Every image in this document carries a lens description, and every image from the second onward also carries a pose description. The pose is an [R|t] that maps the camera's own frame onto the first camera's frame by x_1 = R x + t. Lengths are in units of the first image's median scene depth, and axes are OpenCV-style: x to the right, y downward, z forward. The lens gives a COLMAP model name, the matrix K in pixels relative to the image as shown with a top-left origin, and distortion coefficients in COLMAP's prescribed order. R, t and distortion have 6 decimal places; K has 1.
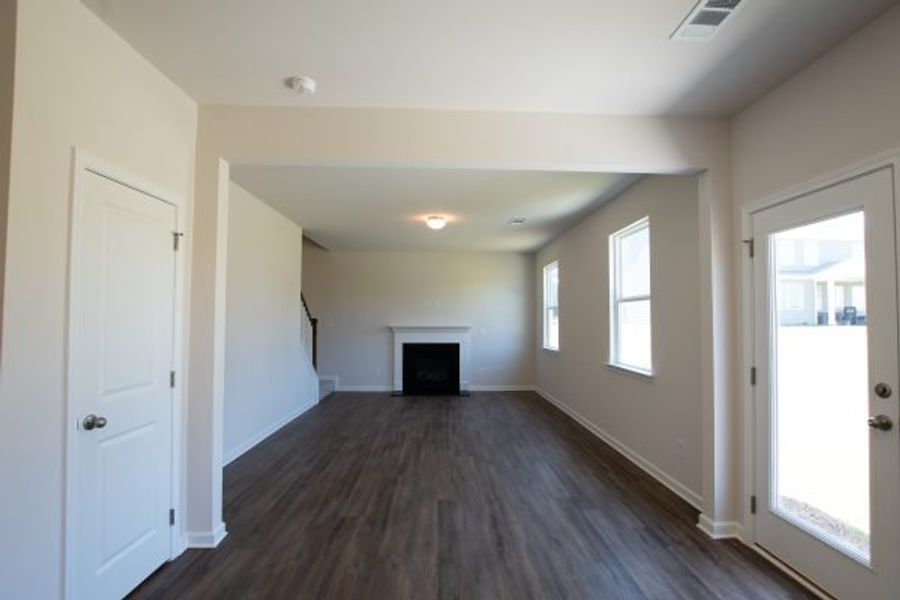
lens RADIAL K [[408.4, 0, 455.9], [0, 408.4, 312.2], [0, 0, 1]] dist [-0.014434, 0.002800]
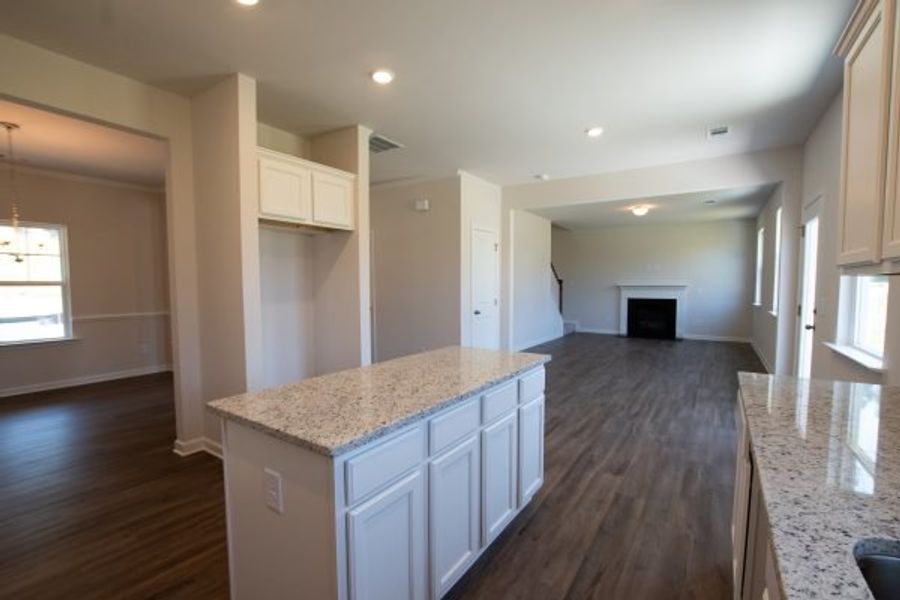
lens RADIAL K [[408.4, 0, 464.3], [0, 408.4, 302.3], [0, 0, 1]] dist [-0.014434, 0.002800]
pose [[0.825409, 0.021735, -0.564116, 0.251704], [0.015756, 0.997982, 0.061505, 0.001407], [0.564315, -0.059655, 0.823401, -0.524546]]
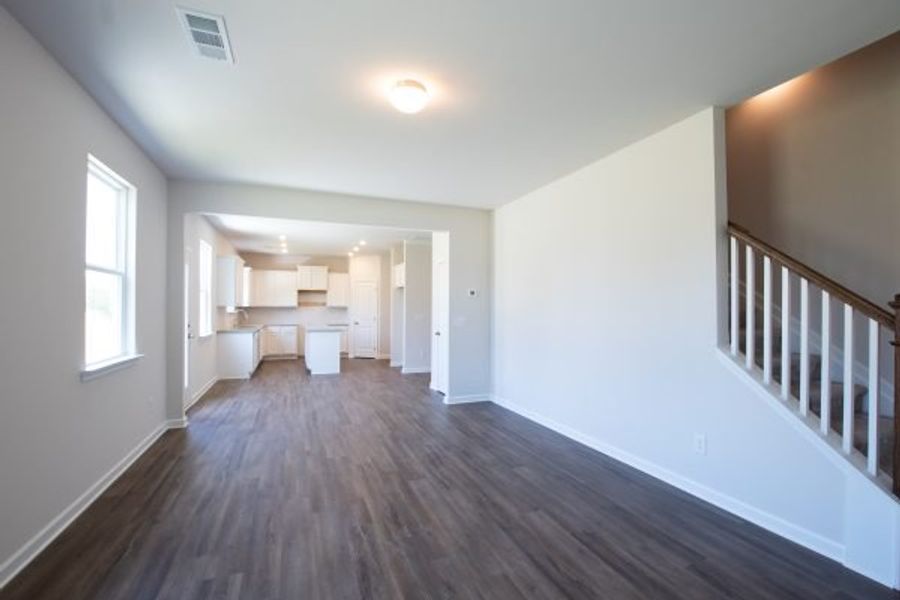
lens RADIAL K [[408.4, 0, 454.3], [0, 408.4, 303.4], [0, 0, 1]] dist [-0.014434, 0.002800]
pose [[-0.943597, -0.010326, -0.330935, 0.059075], [0.000722, 0.999447, -0.033243, 0.041297], [0.331095, -0.031607, -0.943068, 1.485187]]
